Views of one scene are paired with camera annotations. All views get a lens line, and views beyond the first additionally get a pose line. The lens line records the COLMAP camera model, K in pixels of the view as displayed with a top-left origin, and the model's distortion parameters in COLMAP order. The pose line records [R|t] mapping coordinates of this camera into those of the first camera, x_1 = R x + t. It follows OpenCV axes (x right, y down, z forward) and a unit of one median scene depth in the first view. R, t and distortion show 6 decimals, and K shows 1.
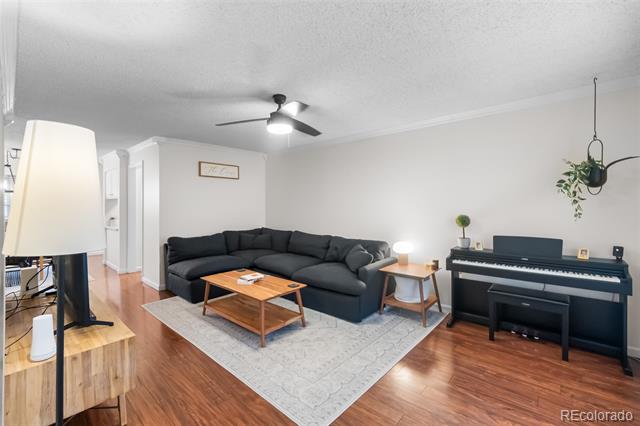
lens RADIAL K [[282.5, 0, 318.8], [0, 282.5, 201.4], [0, 0, 1]] dist [0.008705, 0.000305]
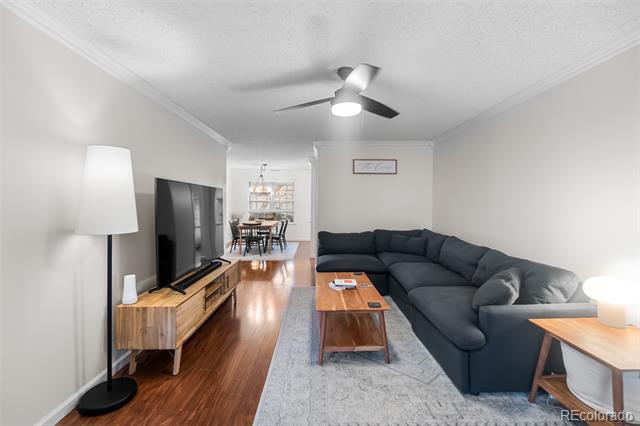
lens RADIAL K [[282.5, 0, 318.8], [0, 282.5, 201.4], [0, 0, 1]] dist [0.008705, 0.000305]
pose [[0.672151, 0.000341, -0.740414, 0.367904], [0.004561, 0.999979, 0.004601, 0.007306], [0.740400, -0.006470, 0.672136, 0.343249]]
